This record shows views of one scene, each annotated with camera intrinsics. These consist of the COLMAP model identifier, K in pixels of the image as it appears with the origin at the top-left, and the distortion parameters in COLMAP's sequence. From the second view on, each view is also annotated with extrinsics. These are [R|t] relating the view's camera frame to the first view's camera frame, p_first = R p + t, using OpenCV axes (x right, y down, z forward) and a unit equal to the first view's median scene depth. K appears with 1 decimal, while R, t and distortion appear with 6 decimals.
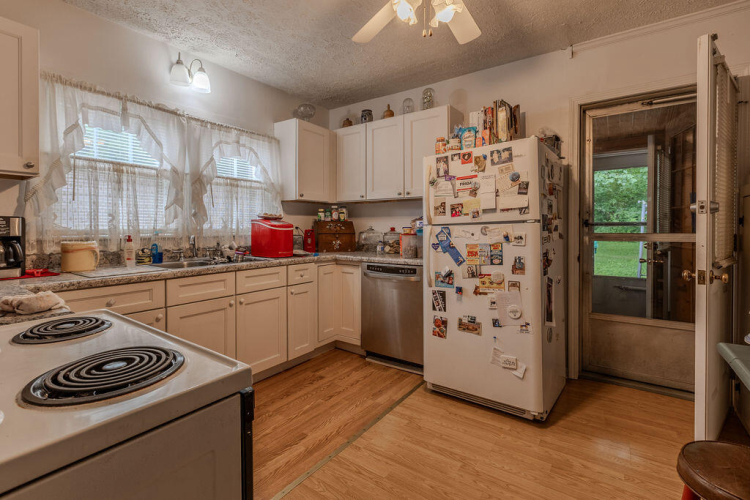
lens RADIAL K [[369.5, 0, 380.5], [0, 369.5, 232.2], [0, 0, 1]] dist [0.000305, 0.001934]
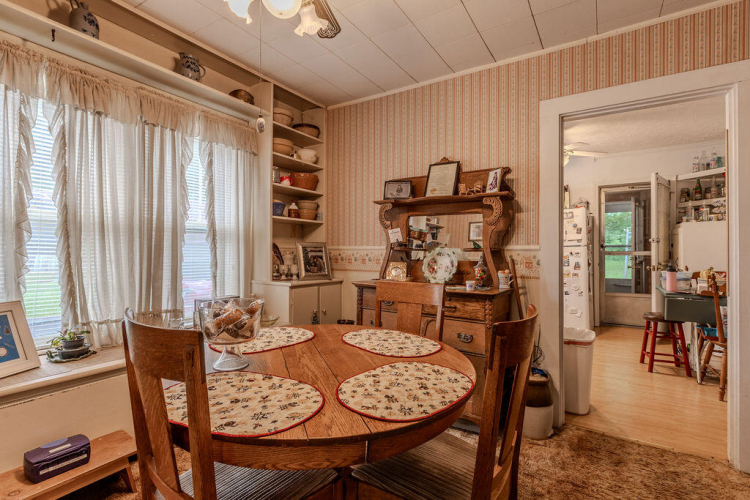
lens RADIAL K [[386.7, 0, 367.5], [0, 386.7, 251.9], [0, 0, 1]] dist [0.000642, -0.000788]
pose [[0.999184, -0.007708, 0.039643, -0.883144], [0.008026, 0.999937, -0.007868, 0.013929], [-0.039580, 0.008180, 0.999183, -1.148950]]
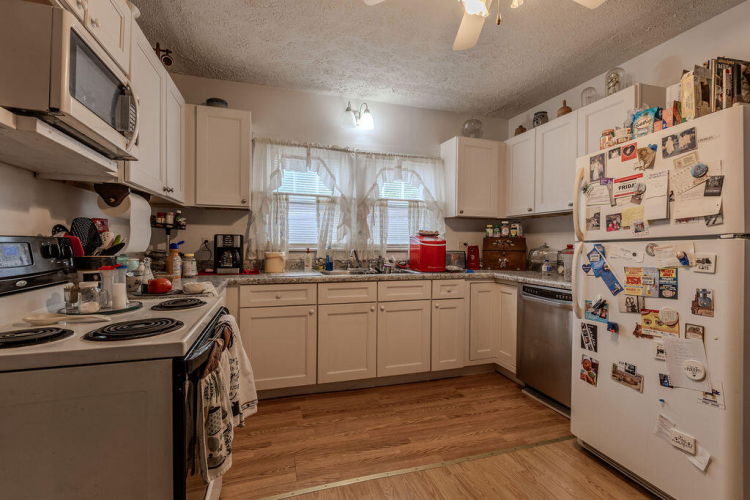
lens RADIAL K [[369.5, 0, 379.3], [0, 369.5, 246.4], [0, 0, 1]] dist [0.000305, 0.001934]
pose [[0.783944, 0.011991, -0.620716, 0.298416], [-0.016232, 0.999868, -0.001185, -0.000845], [0.620619, 0.011004, 0.784035, 0.096256]]
